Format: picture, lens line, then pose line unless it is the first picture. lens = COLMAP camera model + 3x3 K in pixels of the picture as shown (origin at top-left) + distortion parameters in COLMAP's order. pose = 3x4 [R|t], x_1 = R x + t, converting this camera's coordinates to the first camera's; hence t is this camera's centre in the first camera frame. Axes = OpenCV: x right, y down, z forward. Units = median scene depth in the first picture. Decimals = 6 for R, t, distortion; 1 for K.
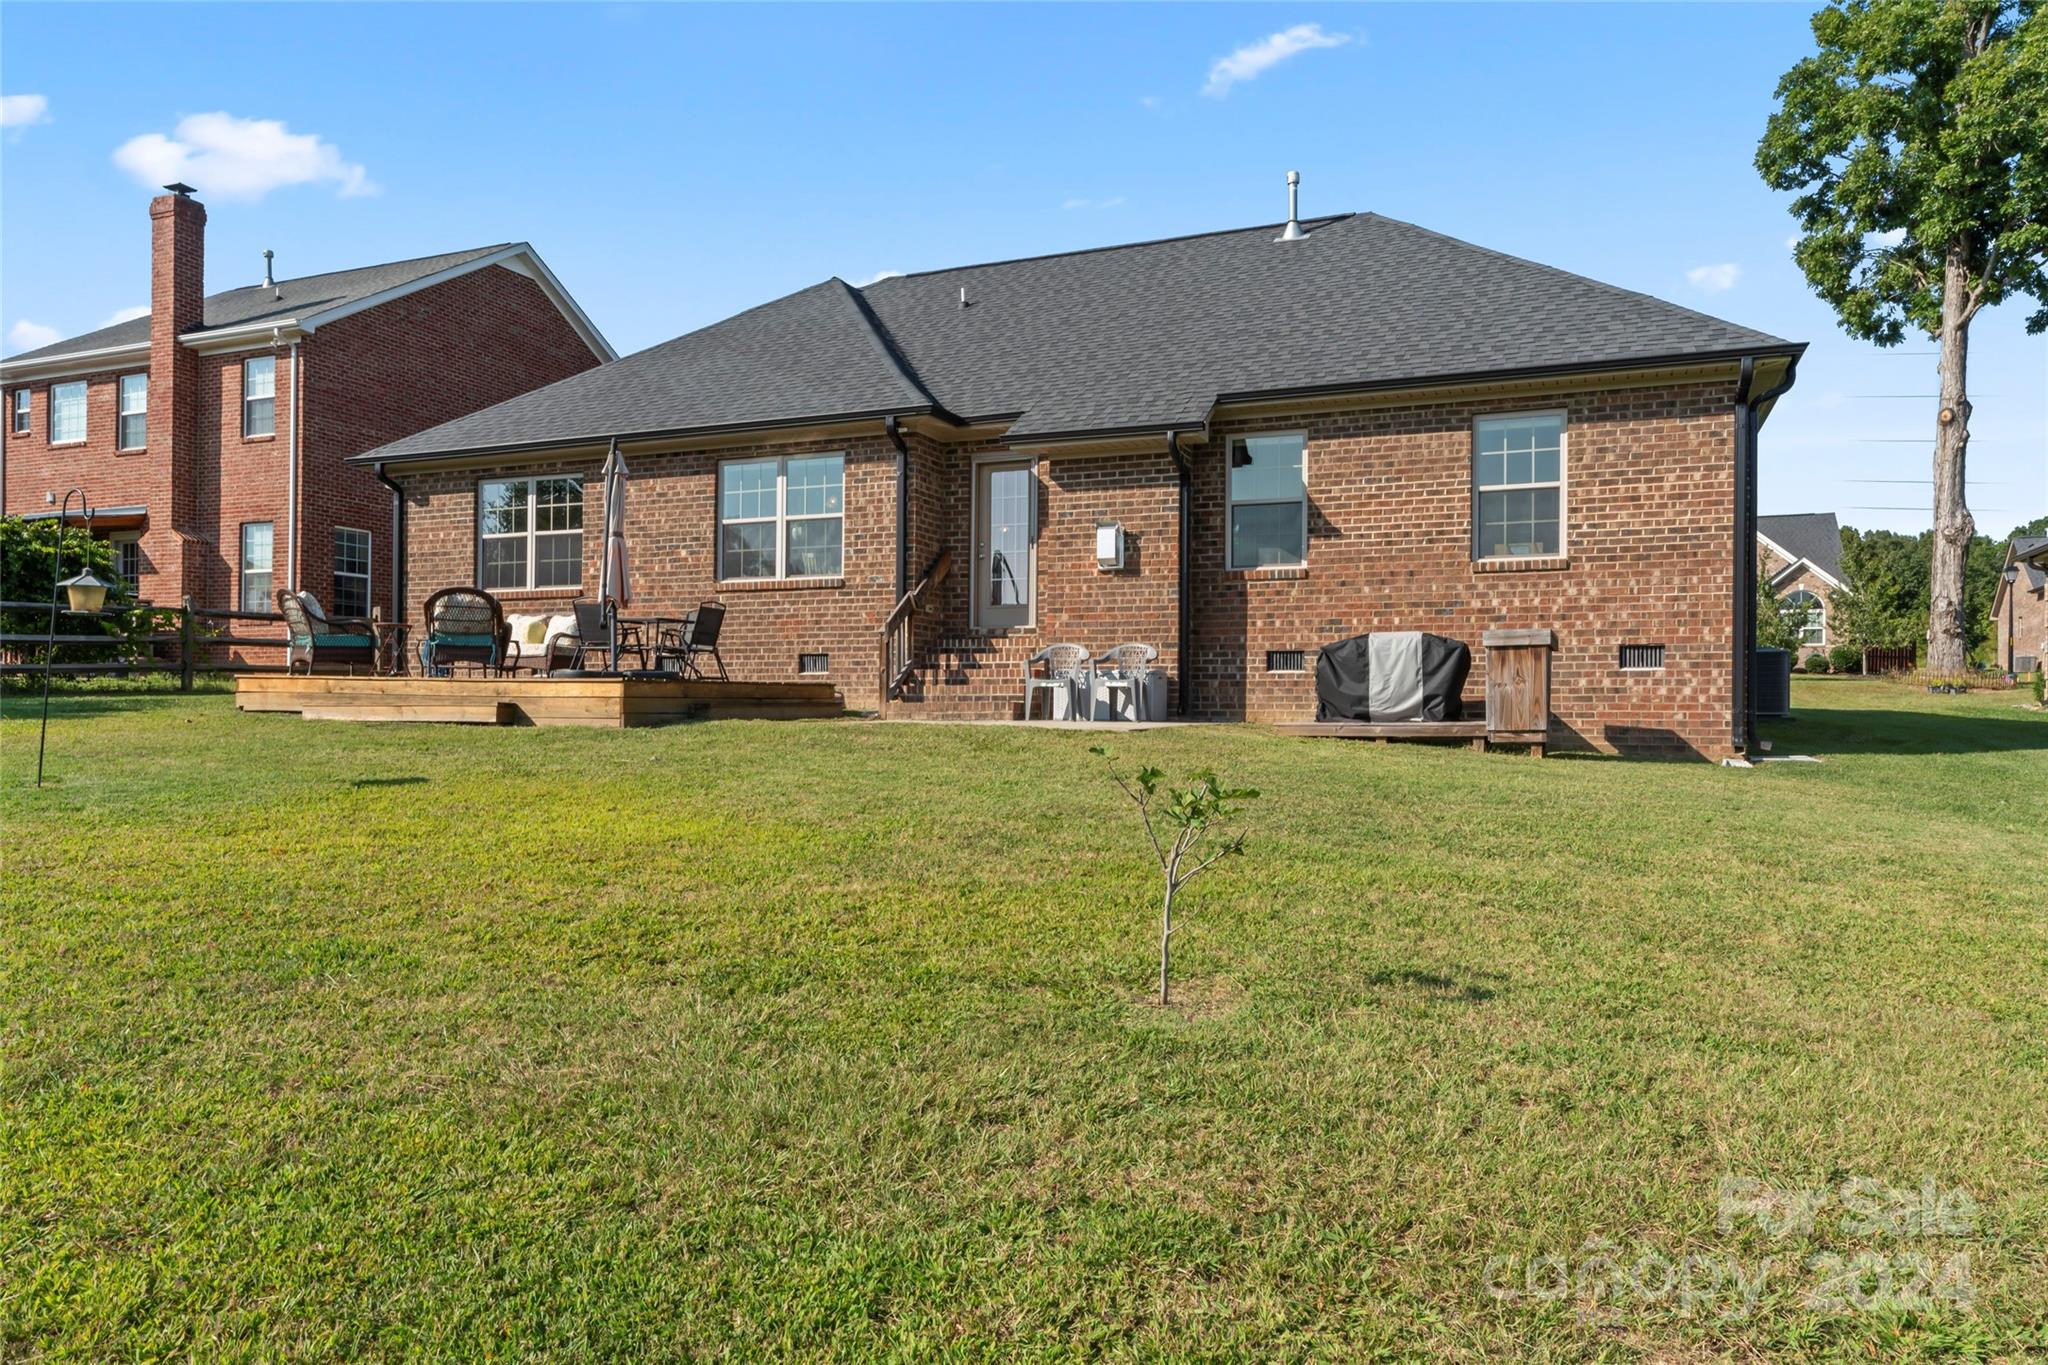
lens RADIAL K [[1351.0, 0, 1021.4], [0, 1351.0, 707.1], [0, 0, 1]] dist [-0.000449, -0.000992]
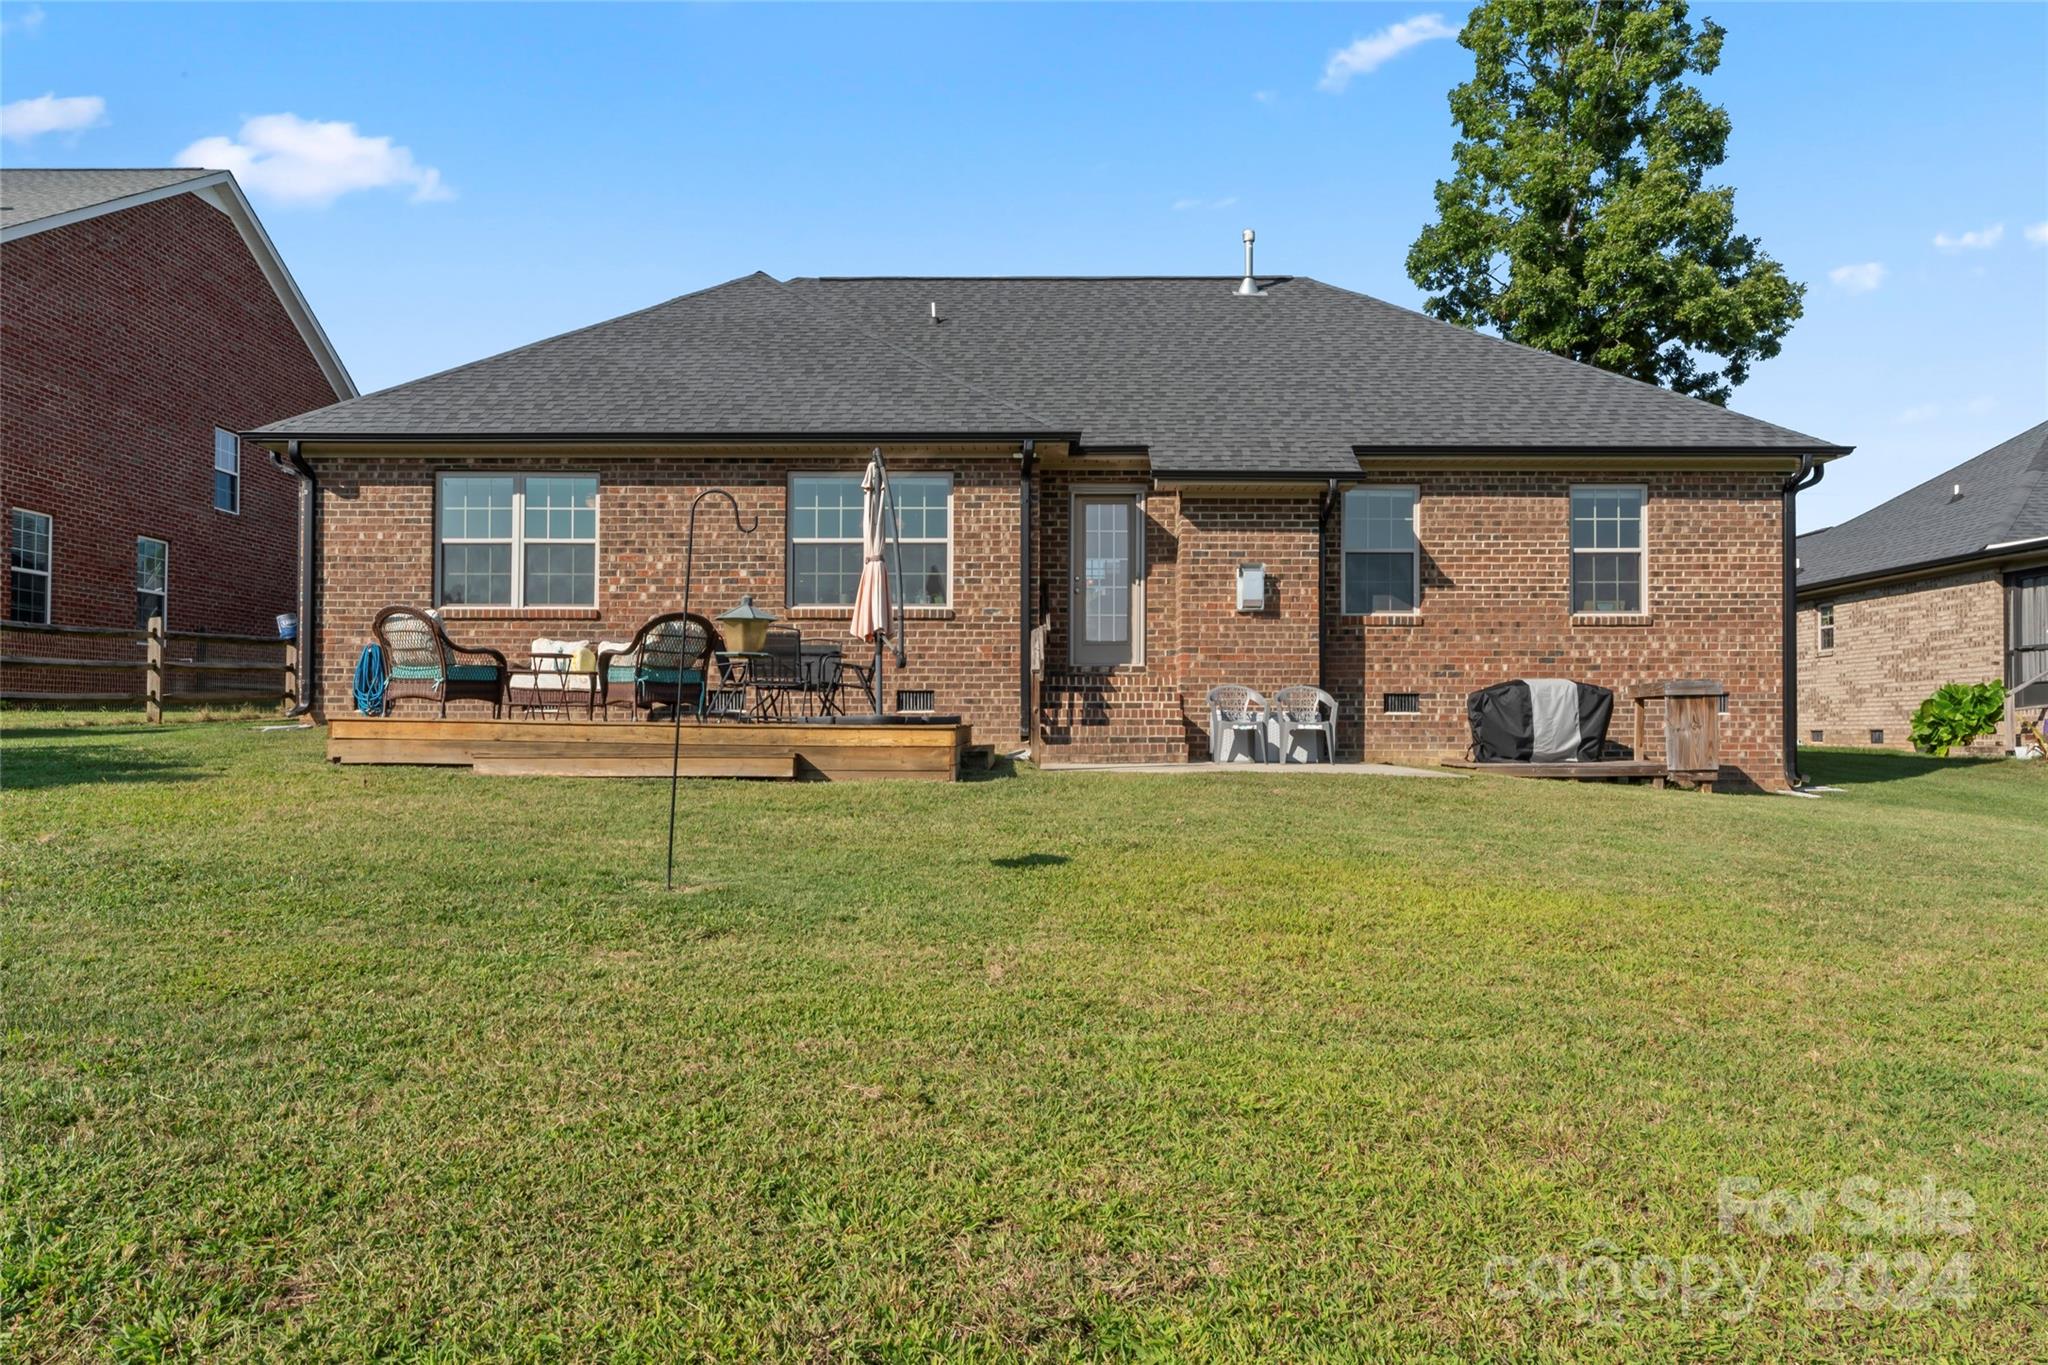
lens RADIAL K [[1351.0, 0, 1021.4], [0, 1351.0, 707.1], [0, 0, 1]] dist [-0.000449, -0.000992]
pose [[0.924962, 0.003891, 0.380039, -0.483797], [0.001346, 0.999908, -0.013514, -0.017434], [-0.380056, 0.013012, 0.924872, 0.140052]]
